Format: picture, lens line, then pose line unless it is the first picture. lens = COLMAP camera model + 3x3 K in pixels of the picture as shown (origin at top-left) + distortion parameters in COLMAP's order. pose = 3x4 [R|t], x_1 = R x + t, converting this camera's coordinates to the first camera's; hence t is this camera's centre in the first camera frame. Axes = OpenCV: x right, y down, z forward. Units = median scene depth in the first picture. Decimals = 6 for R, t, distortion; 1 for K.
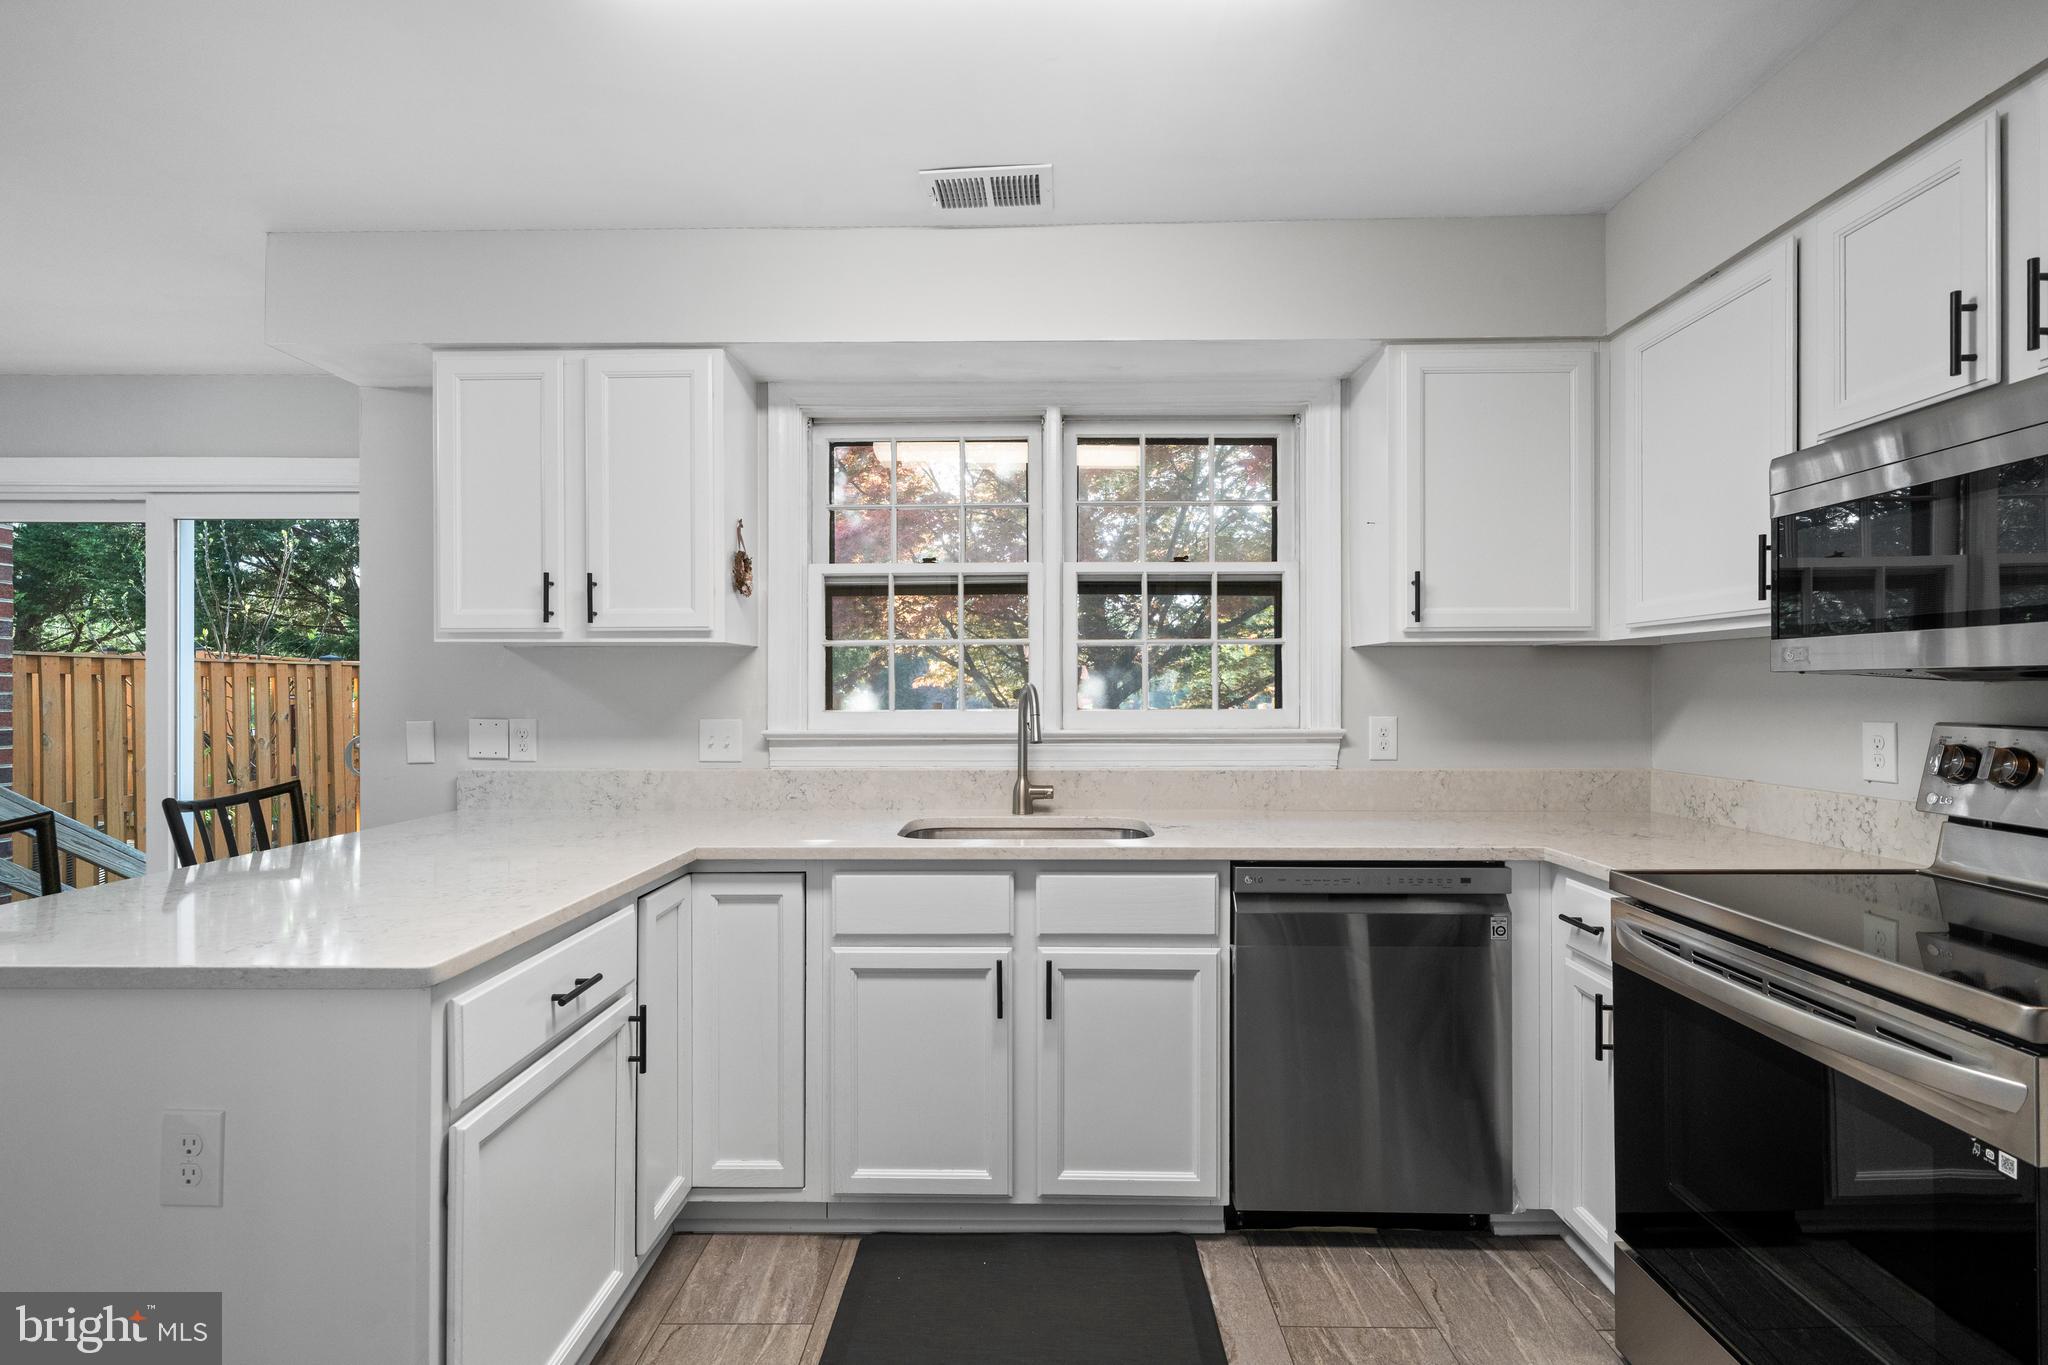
lens RADIAL K [[935.9, 0, 1015.7], [0, 935.9, 689.2], [0, 0, 1]] dist [0.002583, 0.001143]
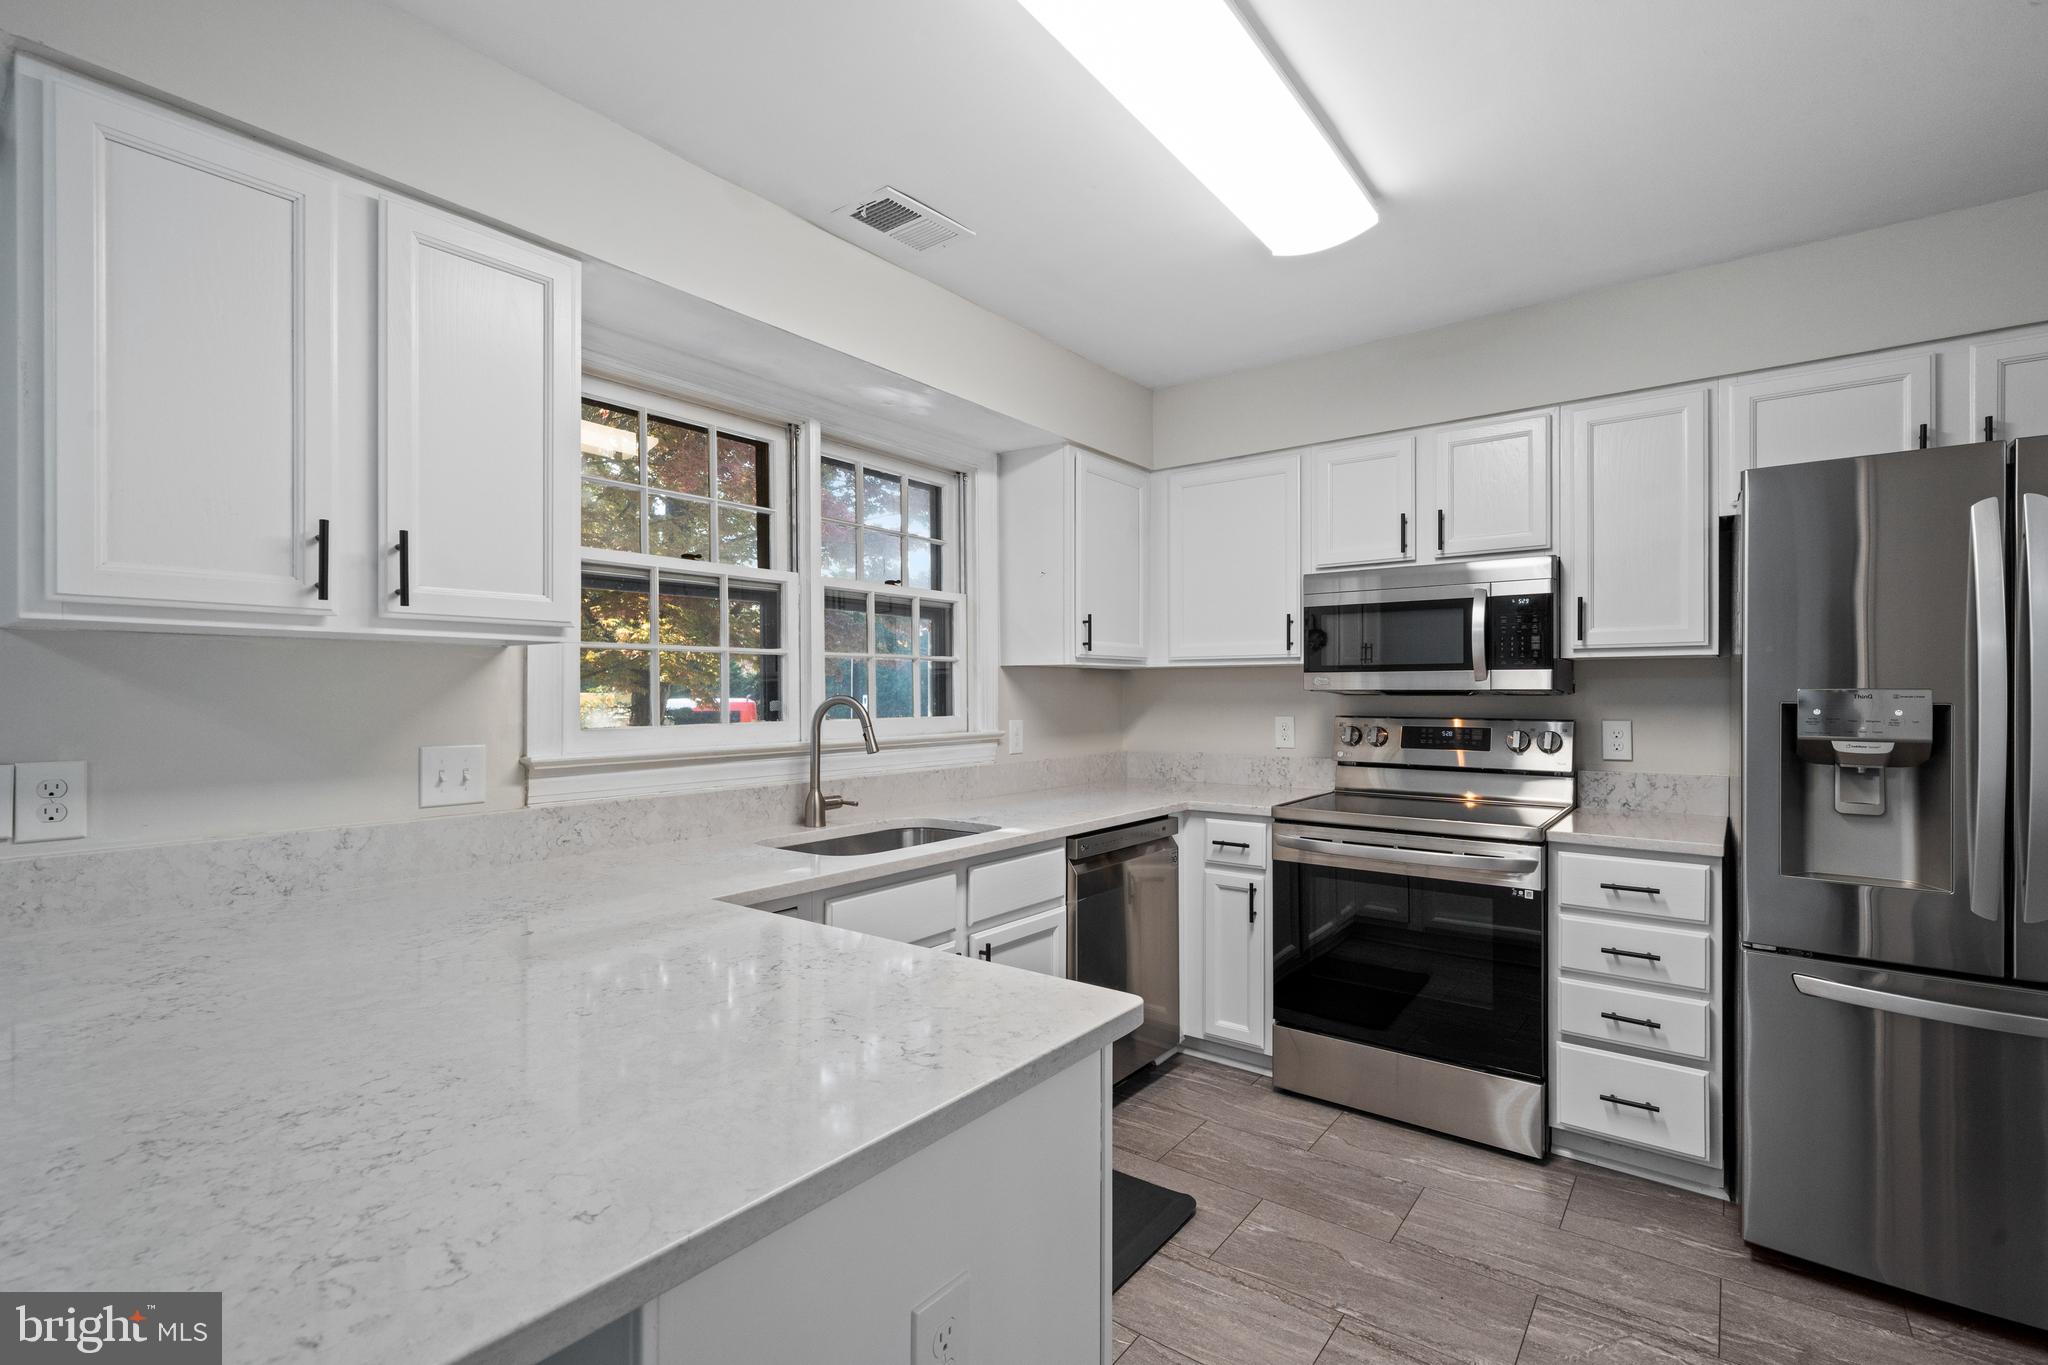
lens RADIAL K [[935.9, 0, 1002.8], [0, 935.9, 686.8], [0, 0, 1]] dist [0.002583, 0.001143]
pose [[0.599814, 0.005147, 0.800123, -0.667207], [0.000407, 0.999977, -0.006737, -0.008335], [-0.800139, 0.004366, 0.599799, 0.241881]]
